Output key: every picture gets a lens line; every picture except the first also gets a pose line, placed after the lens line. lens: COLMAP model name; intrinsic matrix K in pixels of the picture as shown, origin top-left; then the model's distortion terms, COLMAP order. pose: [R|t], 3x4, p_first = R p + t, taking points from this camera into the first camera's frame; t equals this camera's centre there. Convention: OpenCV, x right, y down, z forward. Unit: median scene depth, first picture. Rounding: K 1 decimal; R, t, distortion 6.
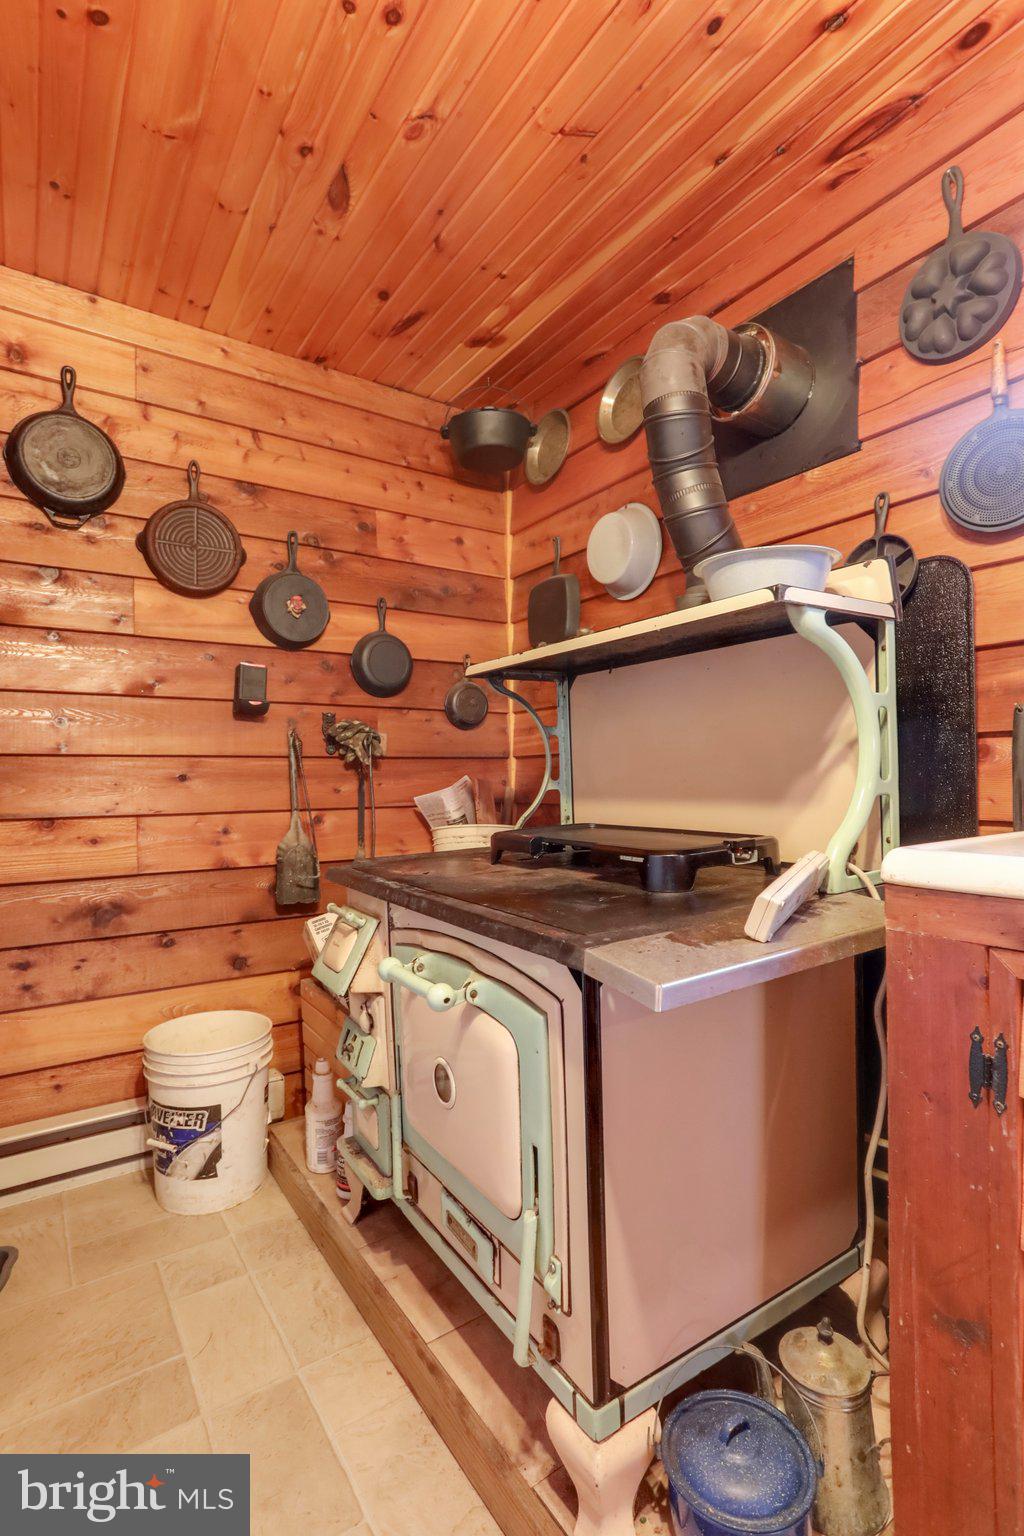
lens RADIAL K [[748.0, 0, 502.7], [0, 748.0, 771.9], [0, 0, 1]] dist [-0.033368, 0.006227]
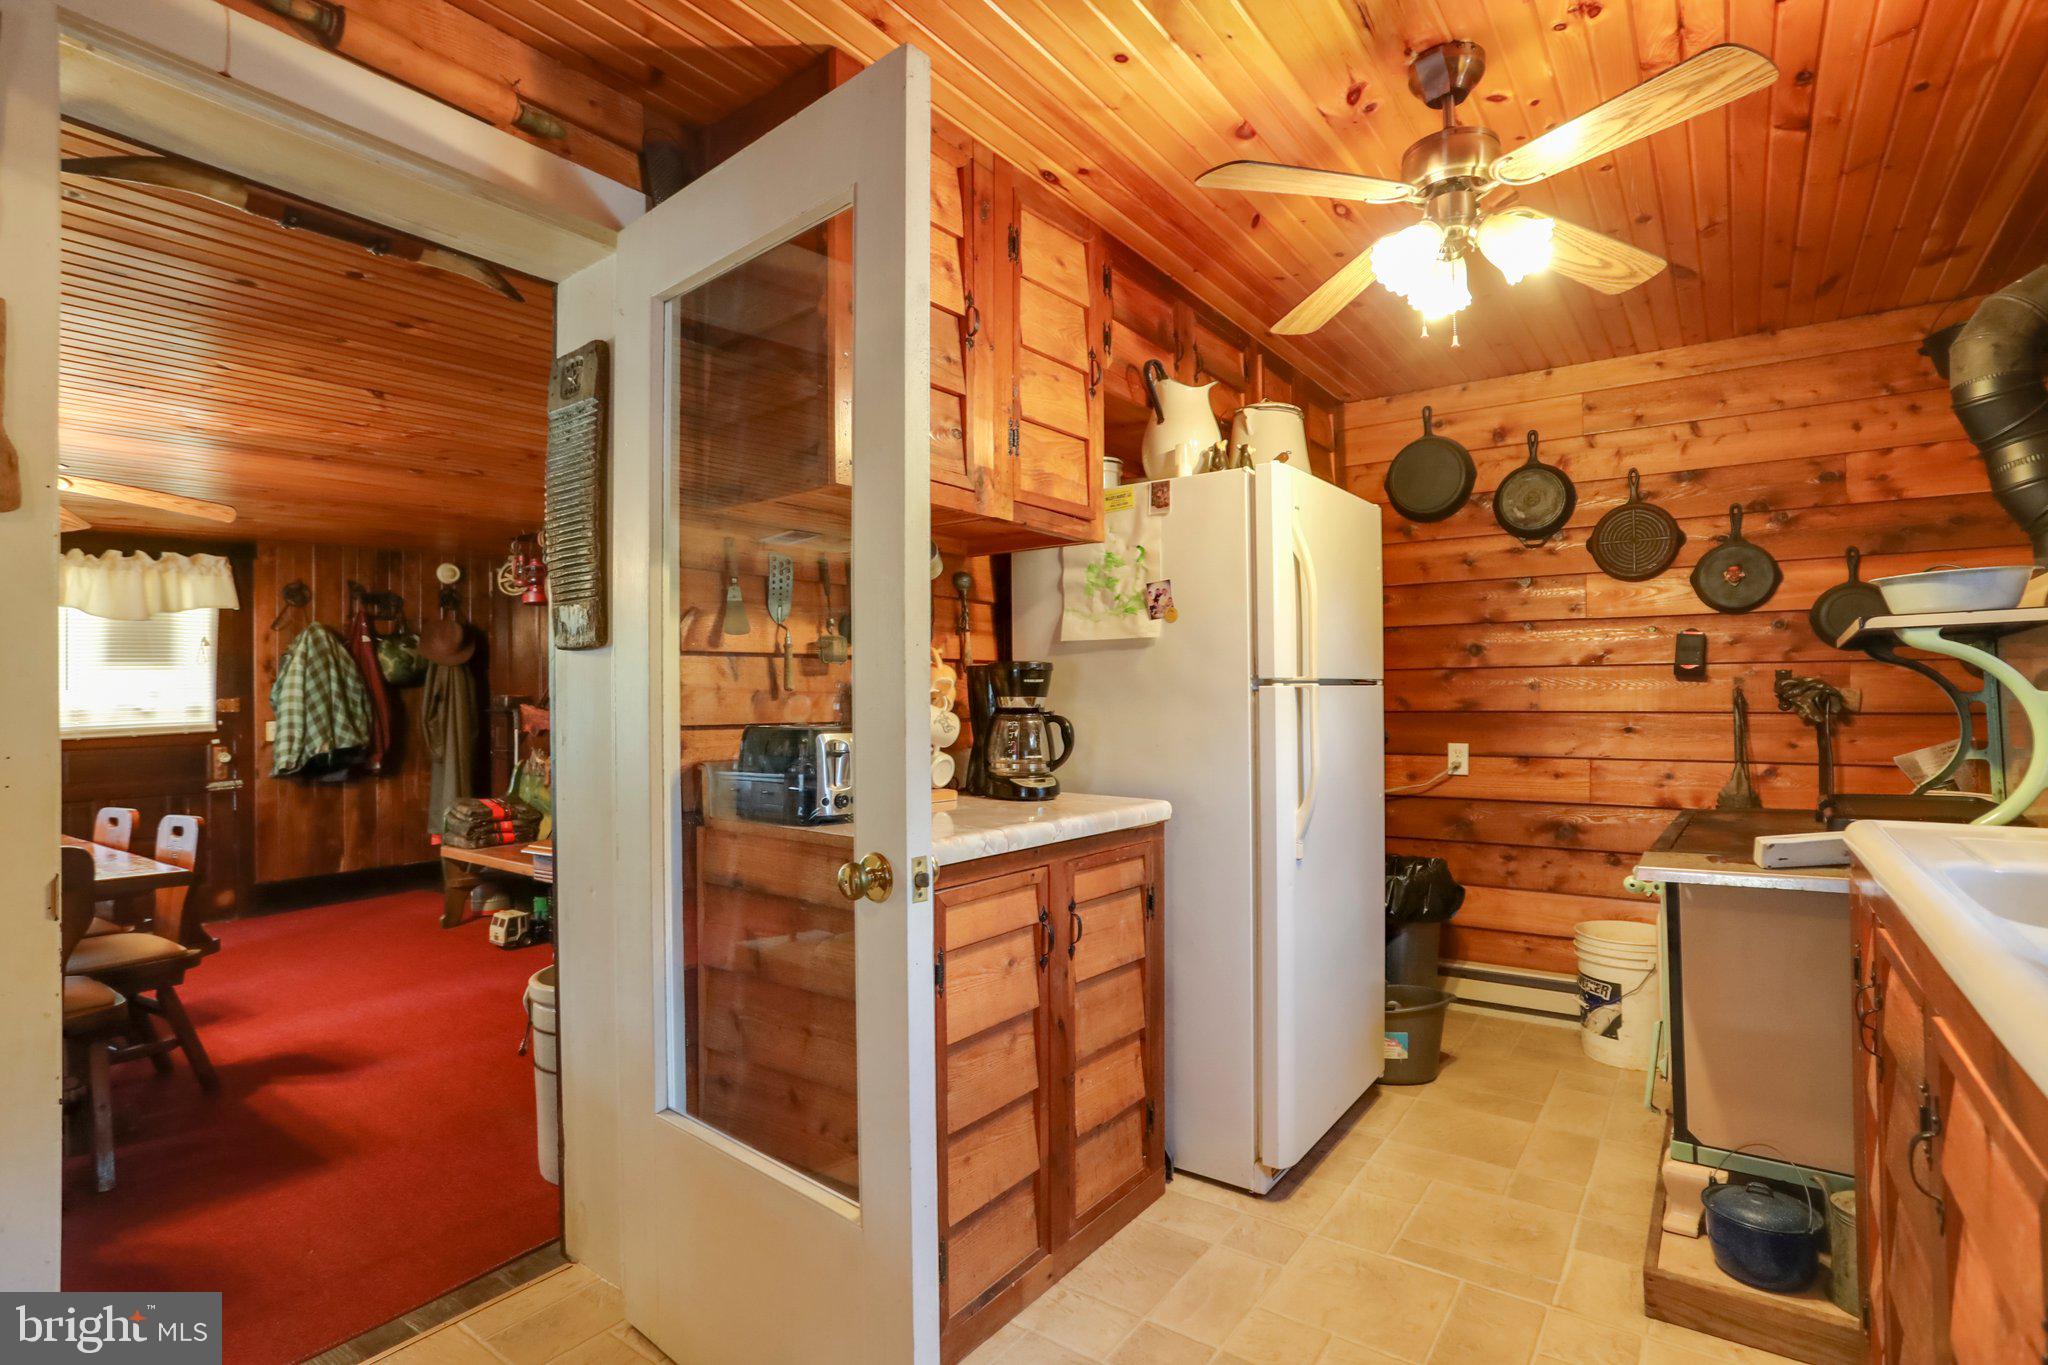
lens RADIAL K [[997.3, 0, 1017.6], [0, 997.3, 686.7], [0, 0, 1]] dist [-0.033368, 0.006227]
pose [[0.342185, 0.000919, -0.939632, 0.764341], [0.006380, 0.999974, 0.003301, -0.076167], [0.939611, -0.007124, 0.342170, -0.510388]]
